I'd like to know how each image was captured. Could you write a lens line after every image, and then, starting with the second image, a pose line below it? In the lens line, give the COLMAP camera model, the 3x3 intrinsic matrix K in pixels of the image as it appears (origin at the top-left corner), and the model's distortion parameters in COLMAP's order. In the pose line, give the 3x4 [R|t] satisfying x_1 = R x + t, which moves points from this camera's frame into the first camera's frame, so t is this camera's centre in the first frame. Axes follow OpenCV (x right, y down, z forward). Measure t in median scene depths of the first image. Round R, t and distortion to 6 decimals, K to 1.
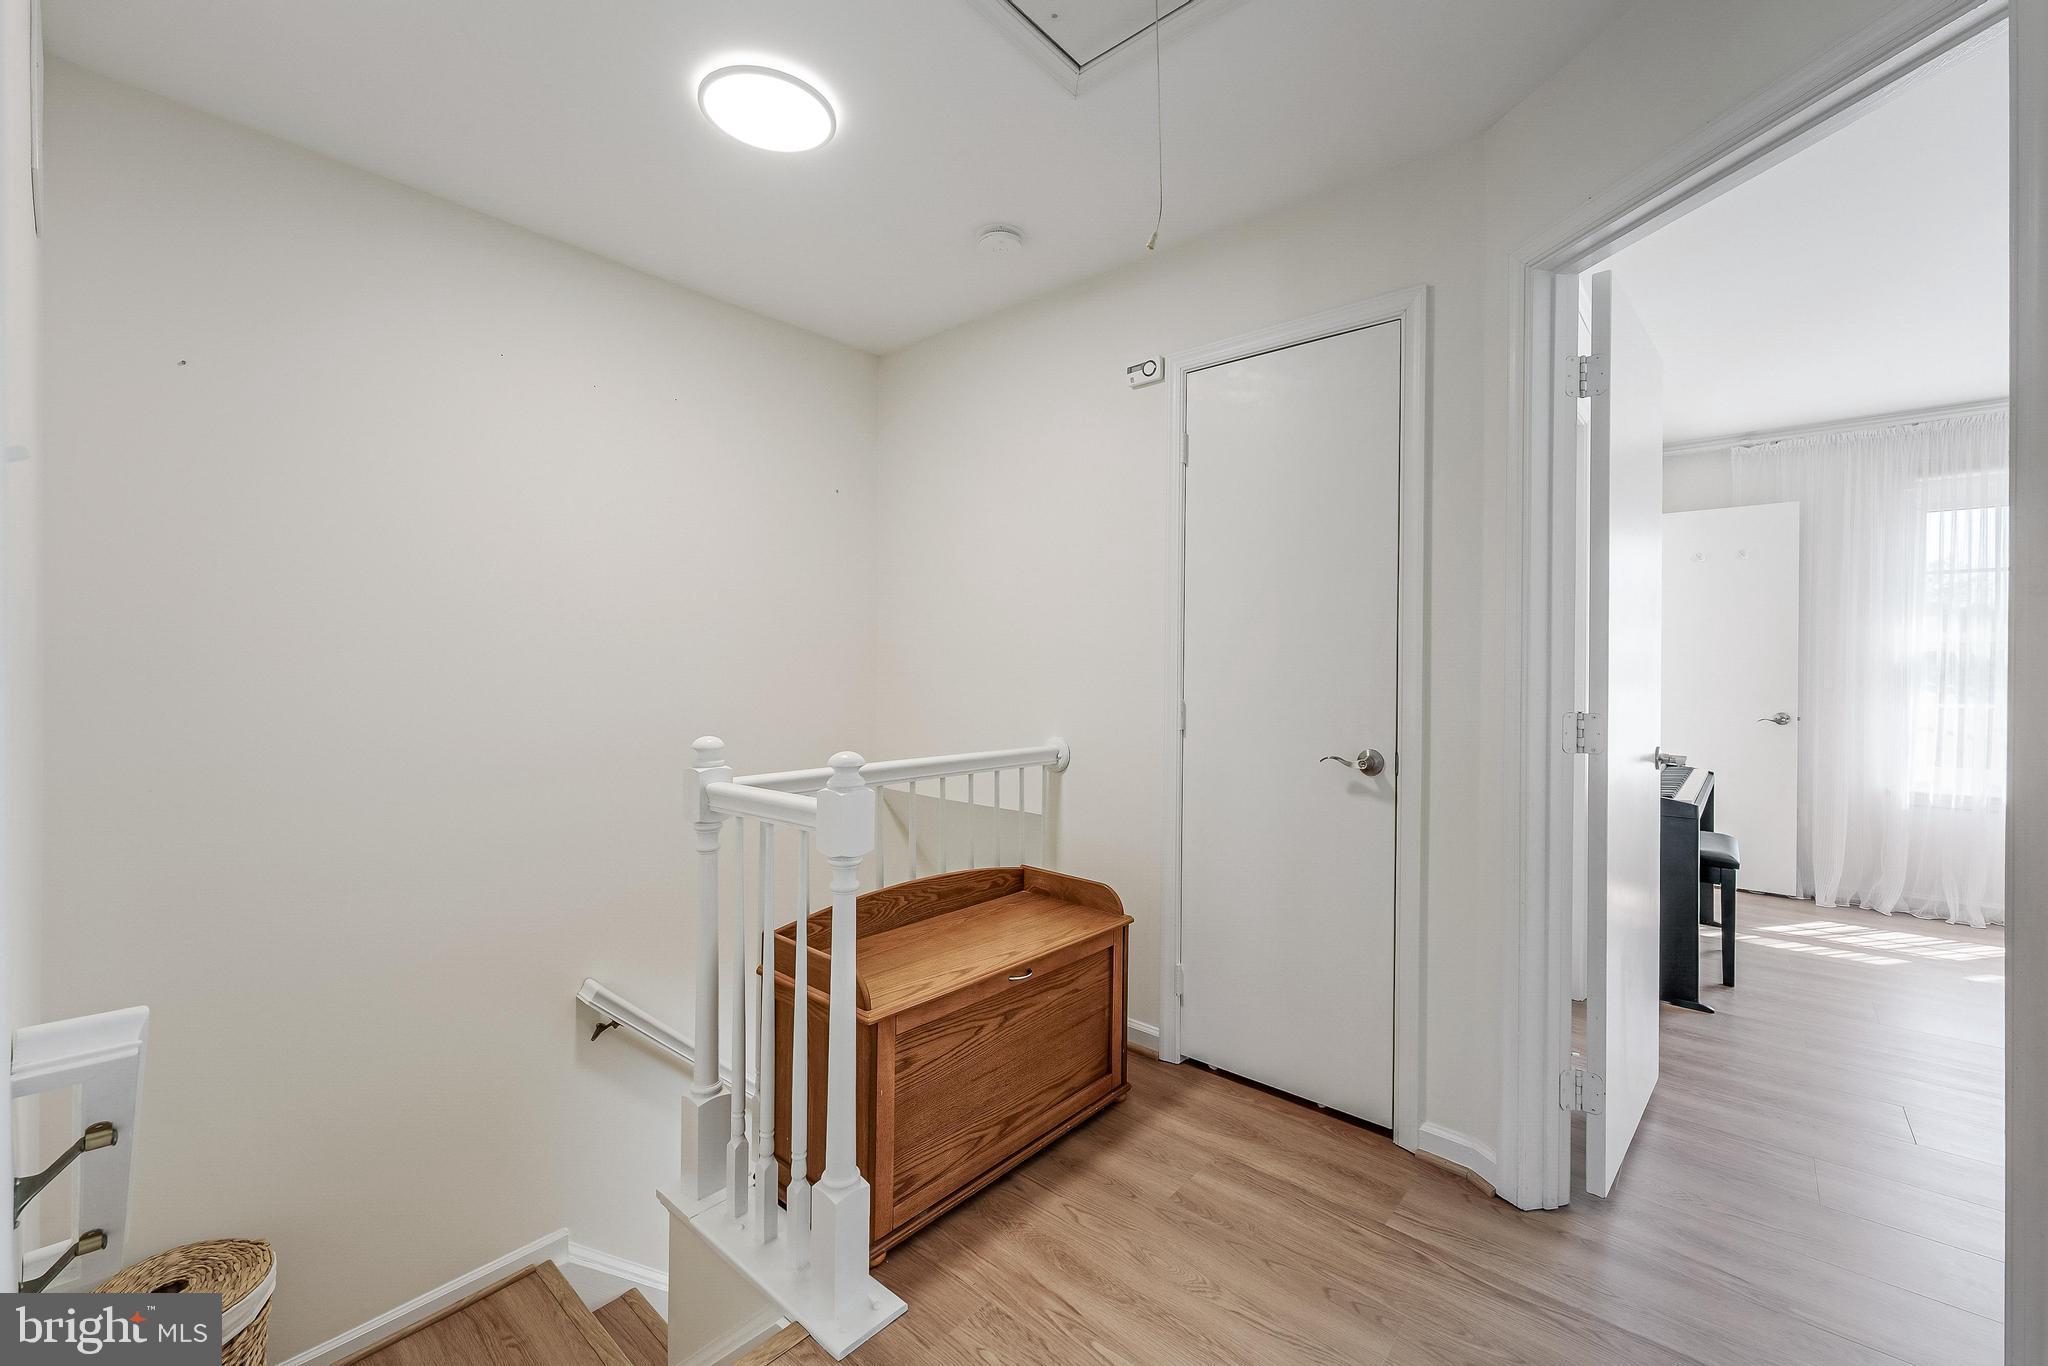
lens RADIAL K [[829.8, 0, 1037.5], [0, 829.8, 678.1], [0, 0, 1]] dist [0.002520, -0.000754]
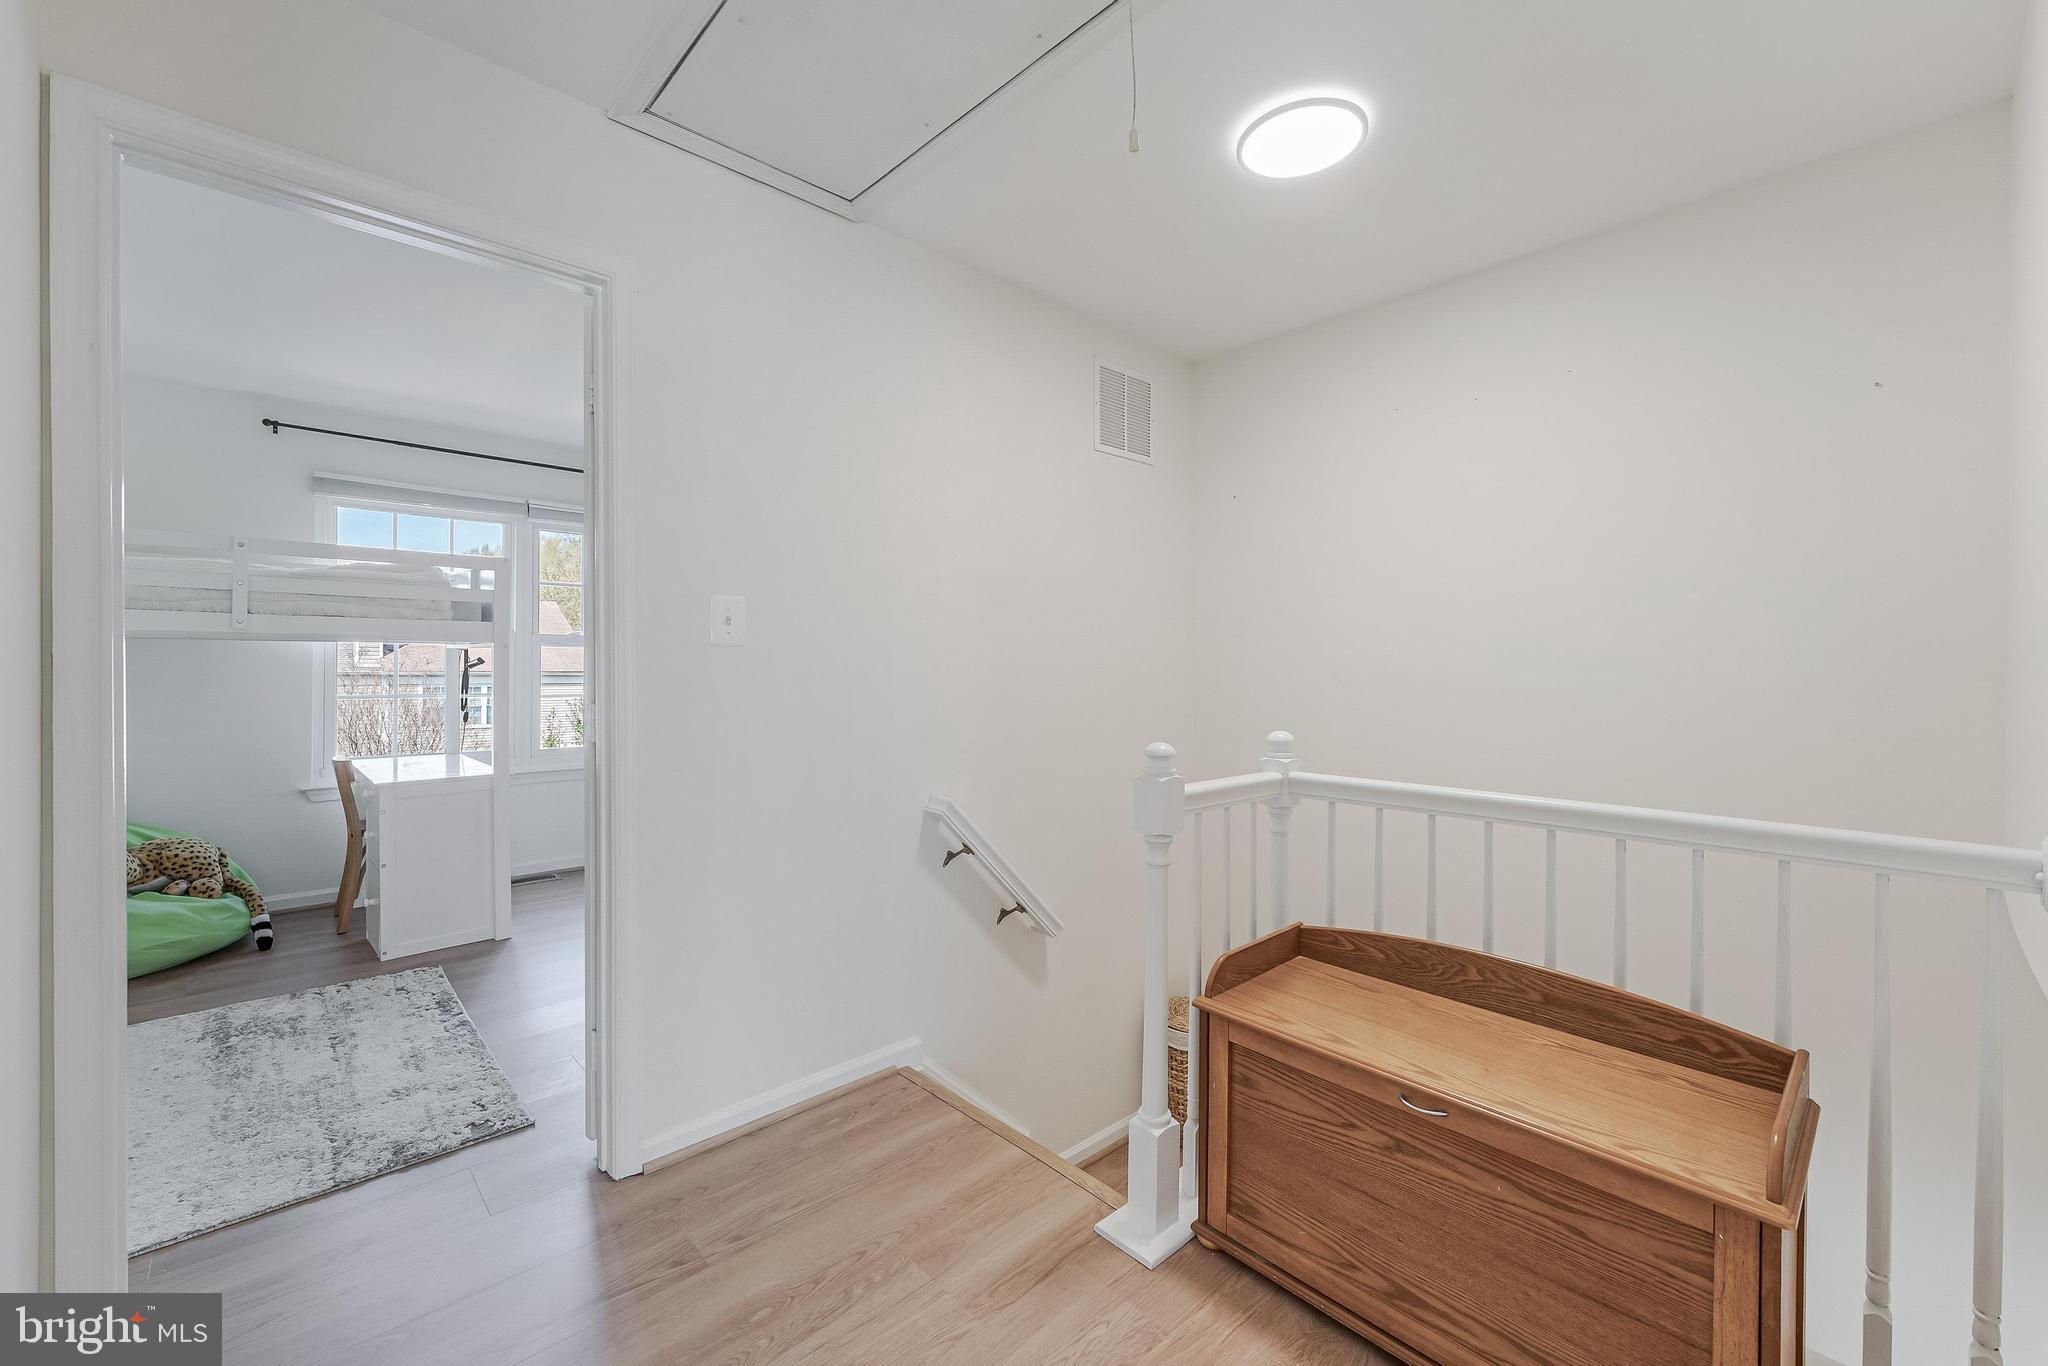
lens RADIAL K [[829.8, 0, 1027.8], [0, 829.8, 665.5], [0, 0, 1]] dist [0.002520, -0.000754]
pose [[-0.111737, -0.002476, -0.993735, 0.751926], [-0.013589, 0.999907, -0.000964, -0.013220], [0.993645, 0.013396, -0.111760, 0.769729]]
